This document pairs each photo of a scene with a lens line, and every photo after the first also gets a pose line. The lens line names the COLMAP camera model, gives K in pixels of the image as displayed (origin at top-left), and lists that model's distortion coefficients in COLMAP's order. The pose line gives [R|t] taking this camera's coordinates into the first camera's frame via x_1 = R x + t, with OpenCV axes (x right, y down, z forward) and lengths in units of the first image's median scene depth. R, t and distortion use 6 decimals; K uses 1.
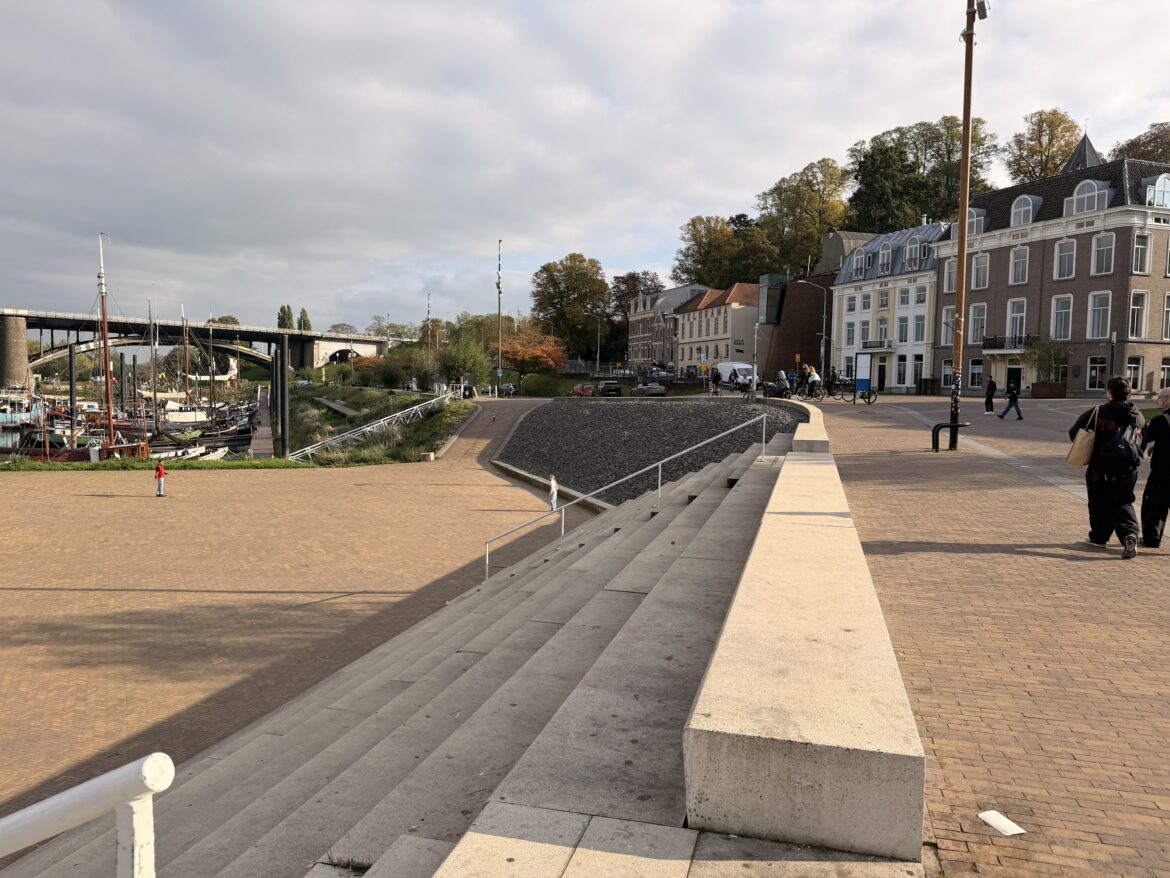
lens RADIAL K [[817.7, 0, 593.9], [0, 817.7, 435.5], [0, 0, 1]] dist [0.113245, -0.173968]
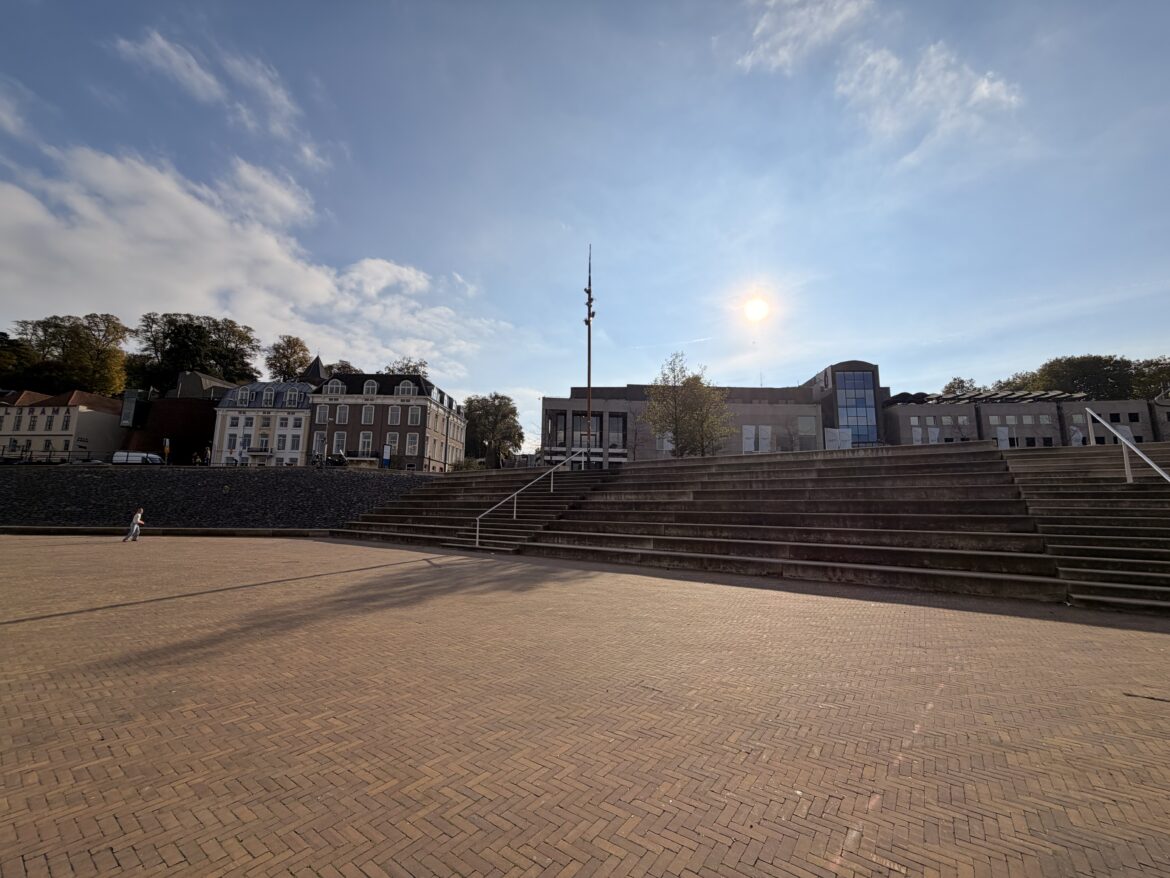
lens RADIAL K [[467.2, 0, 585.0], [0, 467.2, 439.0], [0, 0, 1]] dist [-0.000845, 0.000769]
pose [[0.361567, 0.125403, 0.923874, -0.180635], [0.053061, 0.986540, -0.154675, 0.026449], [-0.930835, 0.104947, 0.350046, 0.101644]]
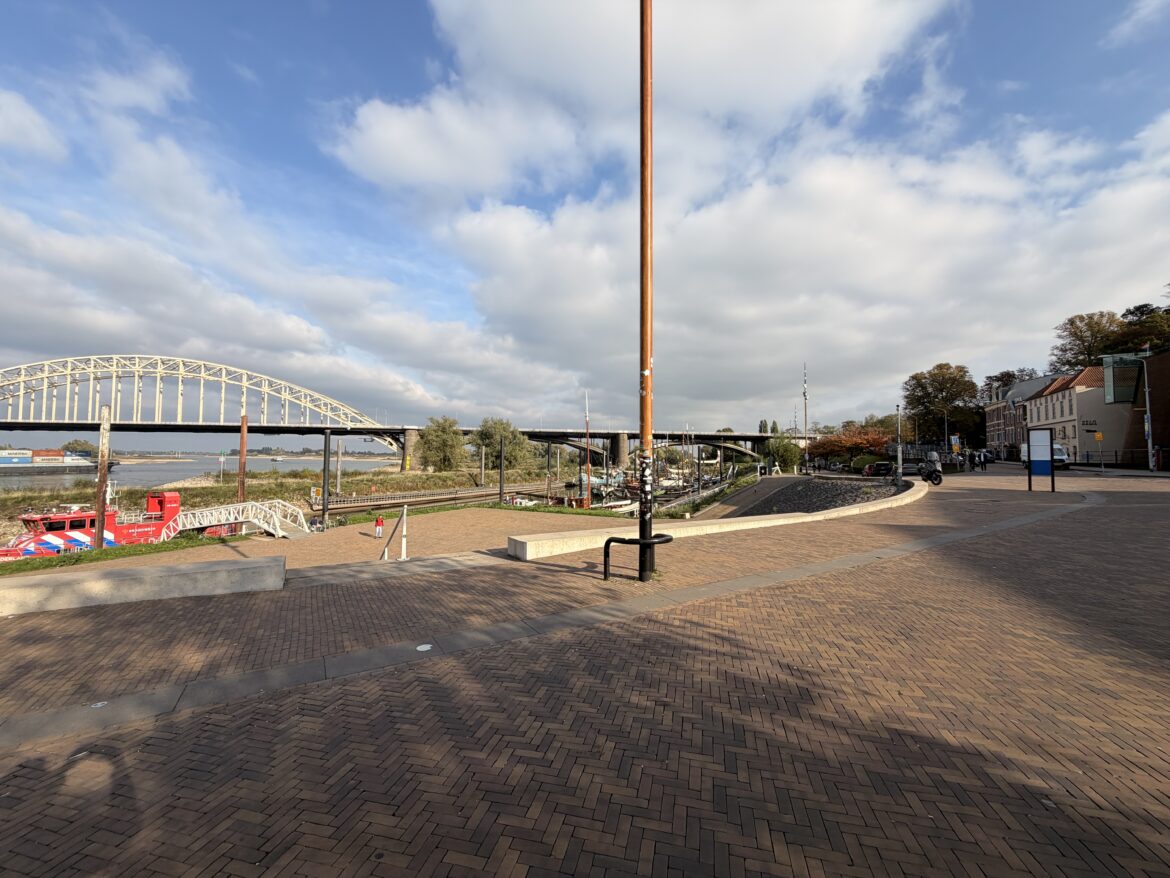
lens RADIAL K [[467.2, 0, 585.0], [0, 467.2, 439.0], [0, 0, 1]] dist [-0.000845, 0.000769]
pose [[0.717600, -0.042616, -0.695150, 0.129677], [-0.038422, 0.994184, -0.100611, -0.009800], [0.695395, 0.098908, 0.711789, 0.143925]]
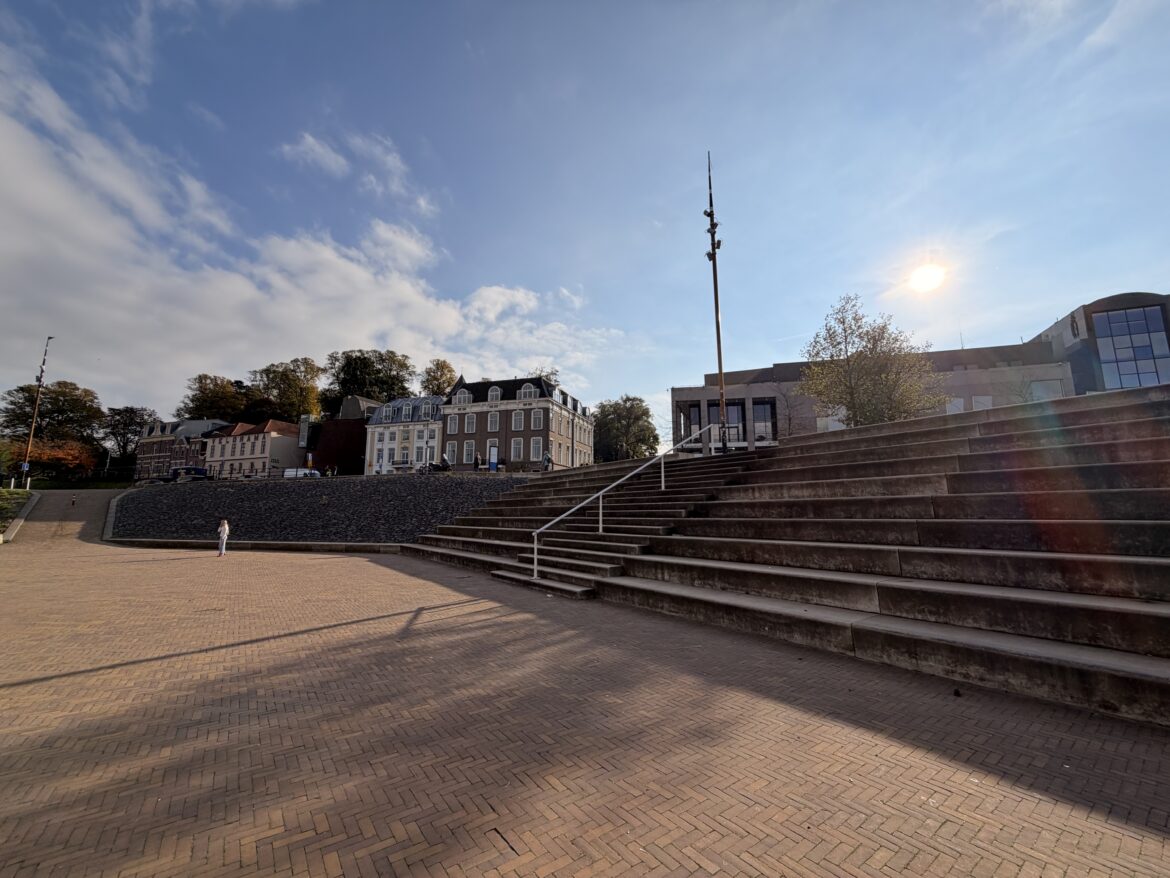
lens RADIAL K [[467.2, 0, 585.0], [0, 467.2, 439.0], [0, 0, 1]] dist [-0.000845, 0.000769]
pose [[0.623245, 0.106835, 0.774695, -0.107154], [0.061597, 0.980840, -0.184818, 0.025813], [-0.779597, 0.162906, 0.604723, 0.125915]]
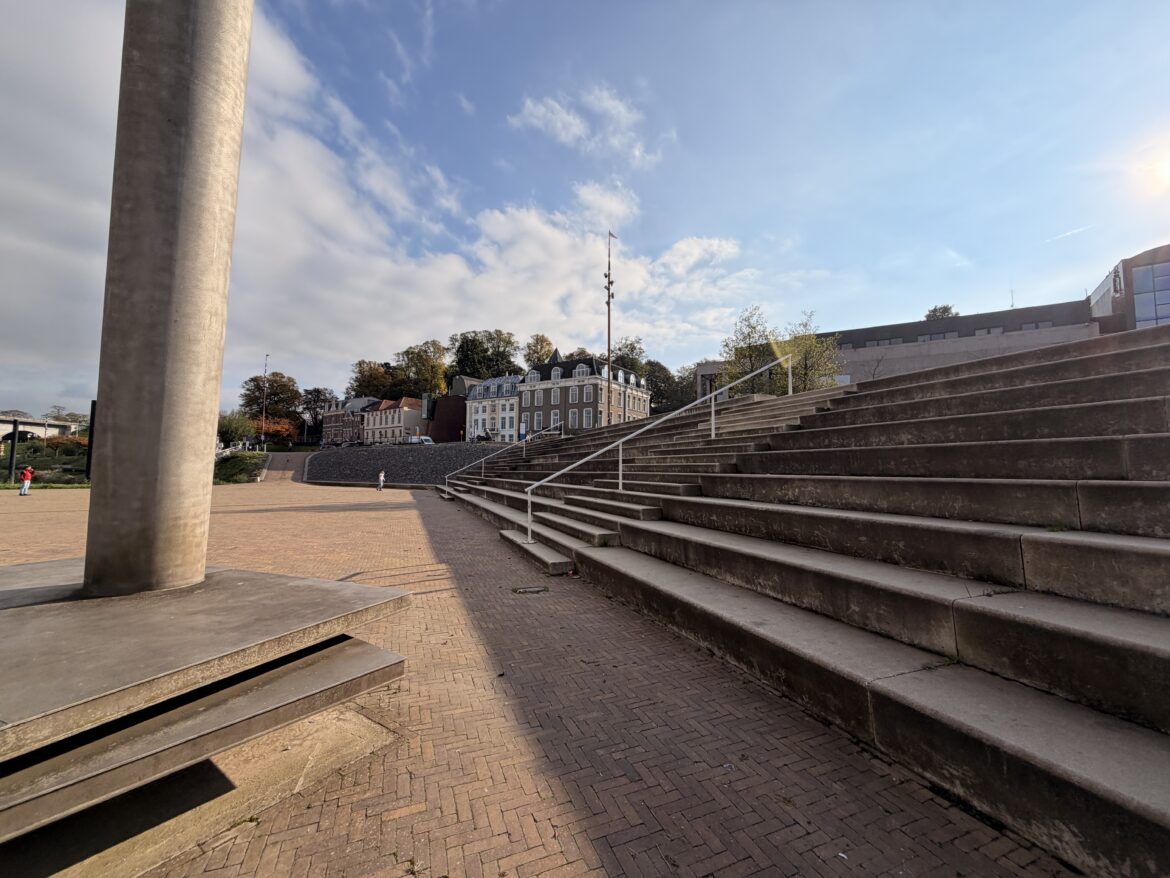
lens RADIAL K [[467.2, 0, 585.0], [0, 467.2, 439.0], [0, 0, 1]] dist [-0.000845, 0.000769]
pose [[0.804412, 0.033232, 0.593141, -0.118463], [0.039988, 0.993141, -0.109874, 0.037200], [-0.592724, 0.112102, 0.797566, -0.047240]]
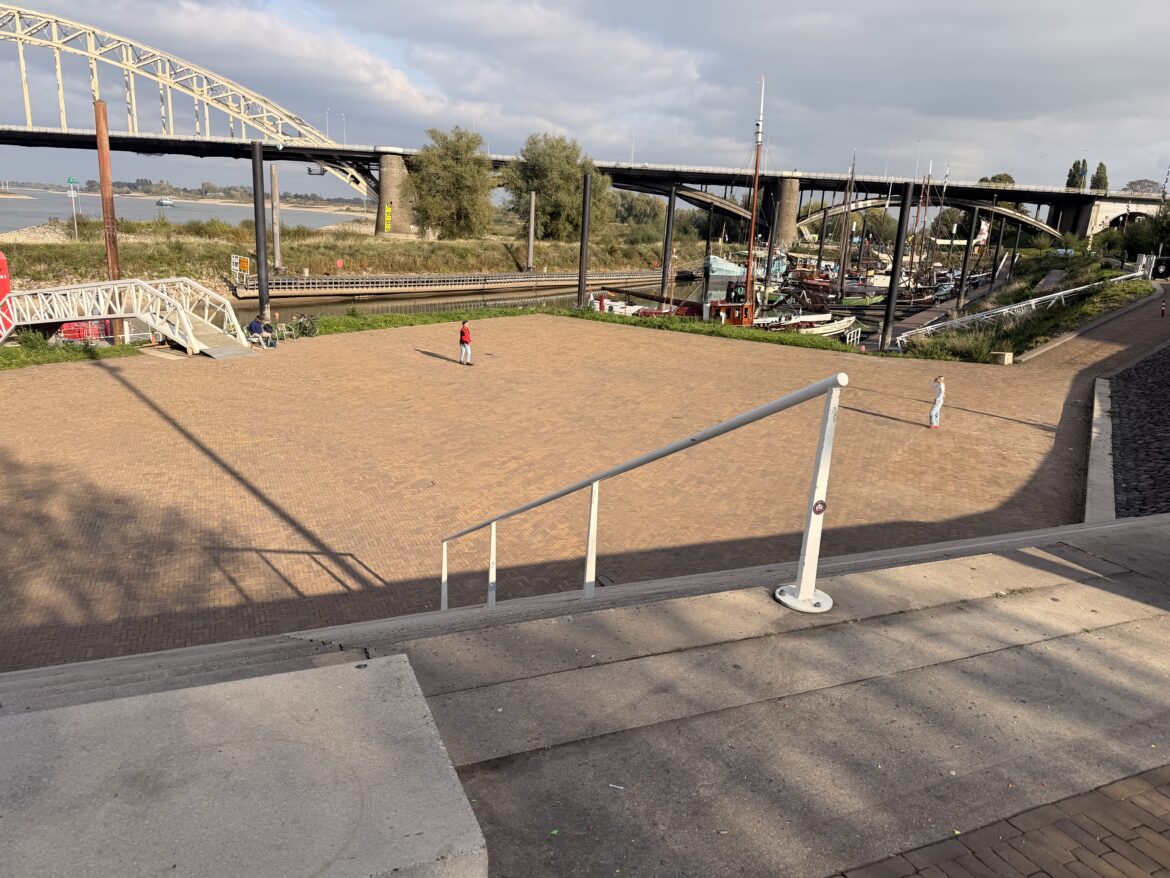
lens RADIAL K [[825.1, 0, 583.2], [0, 825.1, 444.6], [0, 0, 1]] dist [0.046433, -0.058572]
pose [[0.621554, 0.217843, -0.752473, 0.059459], [-0.090415, 0.974087, 0.207317, -0.008107], [0.778136, -0.060824, 0.625143, 0.155766]]
